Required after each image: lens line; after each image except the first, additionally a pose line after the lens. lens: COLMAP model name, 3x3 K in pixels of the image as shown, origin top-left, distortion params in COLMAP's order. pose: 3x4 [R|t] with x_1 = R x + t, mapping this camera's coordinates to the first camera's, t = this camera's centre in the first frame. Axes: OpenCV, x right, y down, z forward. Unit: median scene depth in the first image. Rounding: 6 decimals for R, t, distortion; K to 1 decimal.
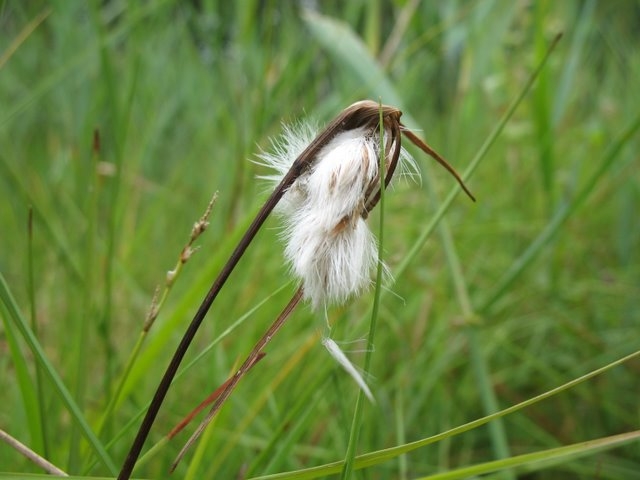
lens RADIAL K [[655.4, 0, 320.0], [0, 655.4, 240.0], [0, 0, 1]] dist [-0.205029, 0.218312]
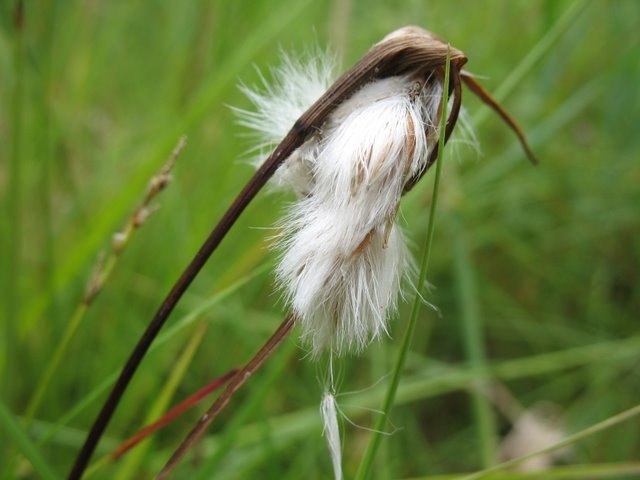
lens RADIAL K [[655.4, 0, 320.0], [0, 655.4, 240.0], [0, 0, 1]] dist [-0.205029, 0.218312]
pose [[0.997918, 0.055989, 0.032009, -0.031650], [-0.061788, 0.972239, 0.225683, -0.160290], [-0.018485, -0.227191, 0.973675, 0.350618]]
